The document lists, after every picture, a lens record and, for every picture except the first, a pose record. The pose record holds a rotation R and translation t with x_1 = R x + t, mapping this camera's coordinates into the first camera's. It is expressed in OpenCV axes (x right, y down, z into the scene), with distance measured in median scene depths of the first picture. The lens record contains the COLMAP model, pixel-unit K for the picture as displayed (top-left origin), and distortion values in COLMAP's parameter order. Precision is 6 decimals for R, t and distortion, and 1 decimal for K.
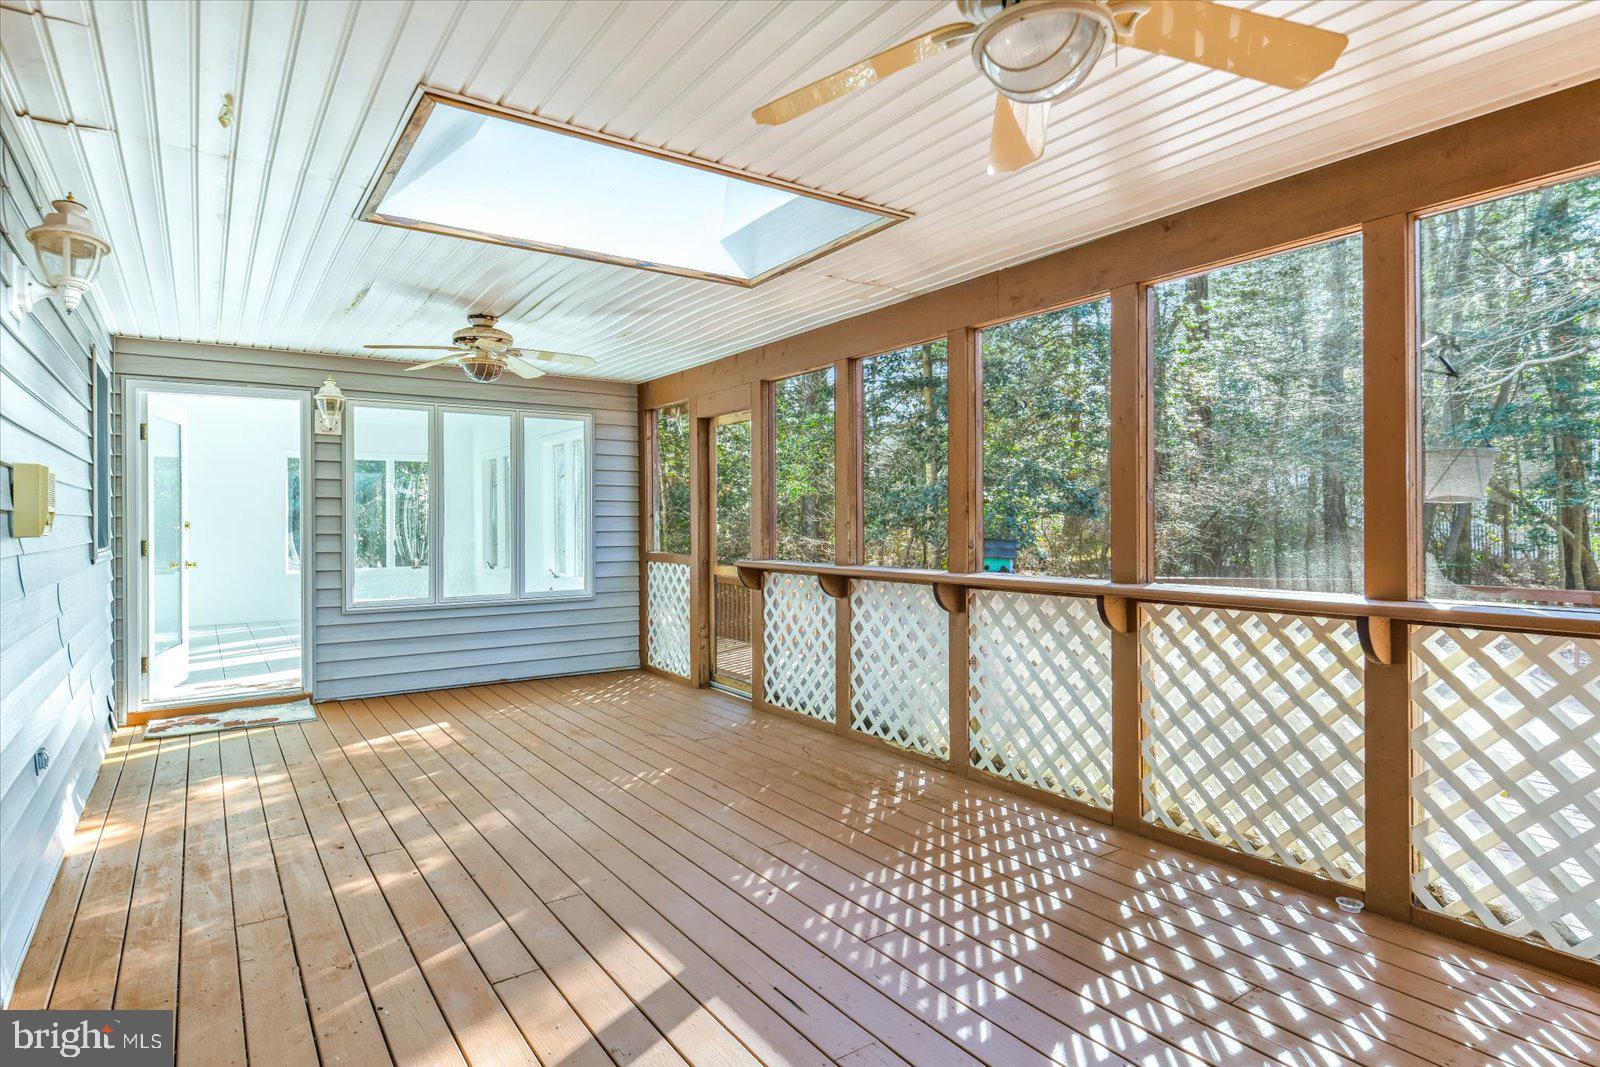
lens RADIAL K [[901.5, 0, 800.0], [0, 901.5, 504.5], [0, 0, 1]] dist [-0.002248, -0.001698]
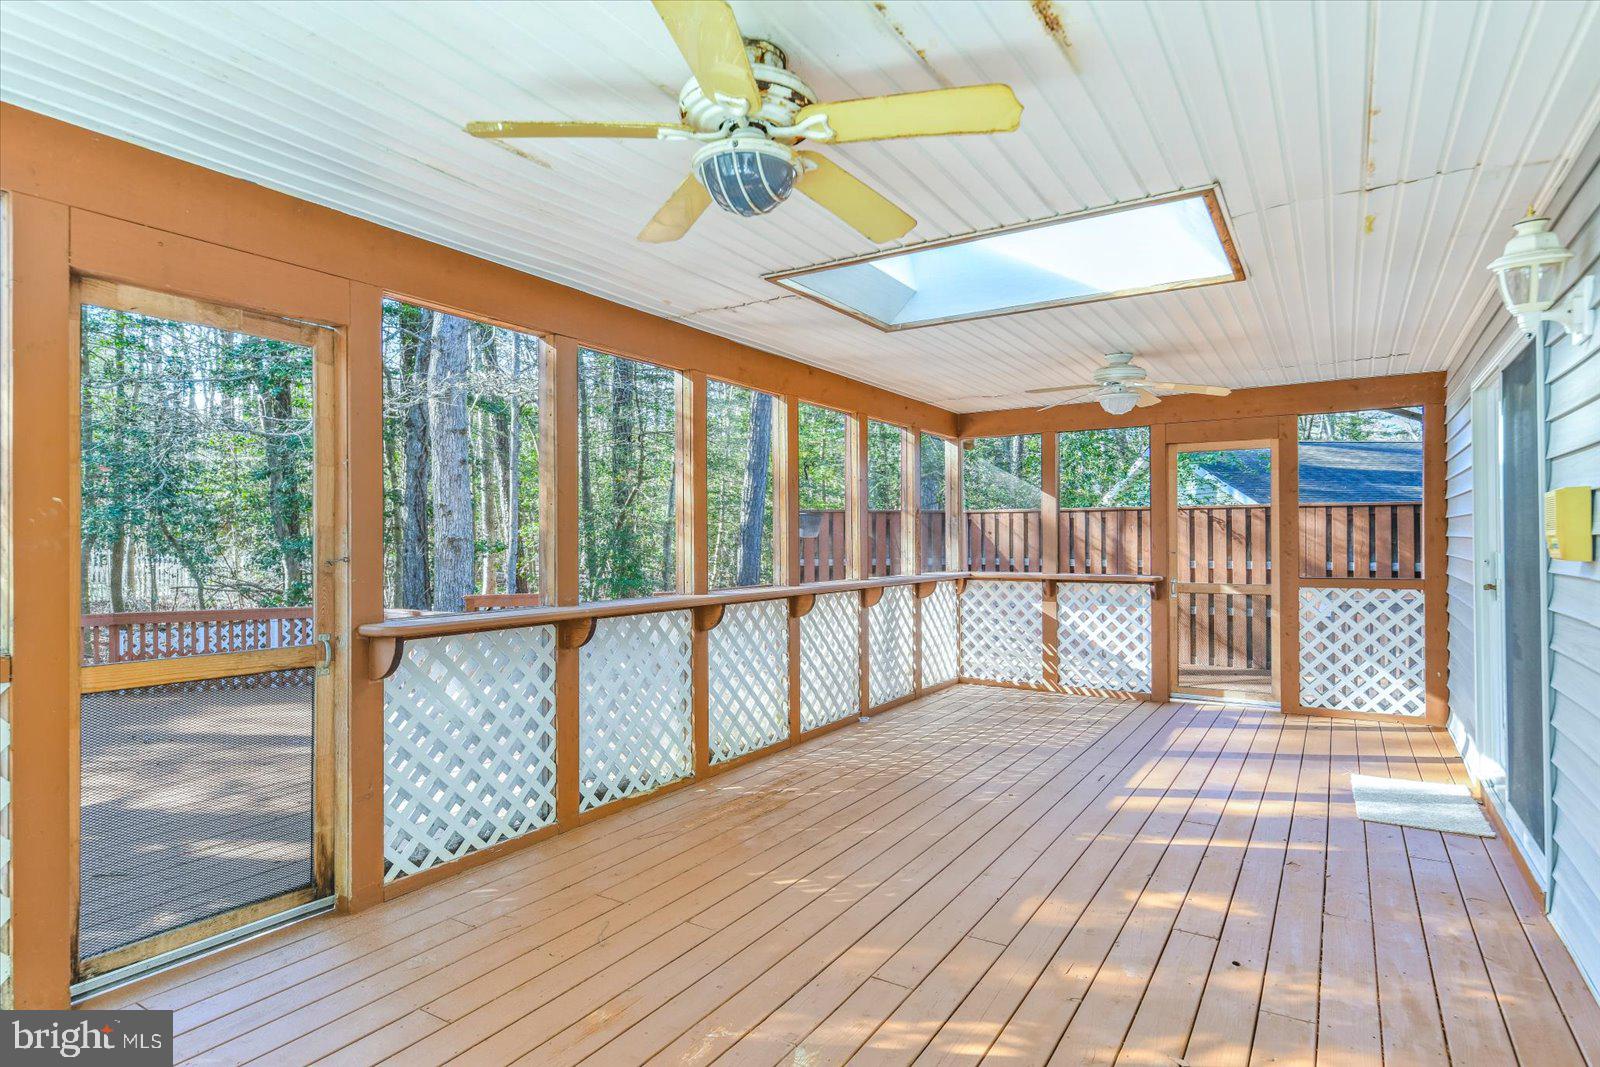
lens RADIAL K [[880.9, 0, 802.0], [0, 880.9, 519.9], [0, 0, 1]] dist [-0.002439, -0.000246]
pose [[-0.417546, 0.025123, 0.908309, -1.070795], [-0.010879, 0.999408, -0.032643, 0.024040], [-0.908591, -0.023512, -0.417025, 1.691563]]
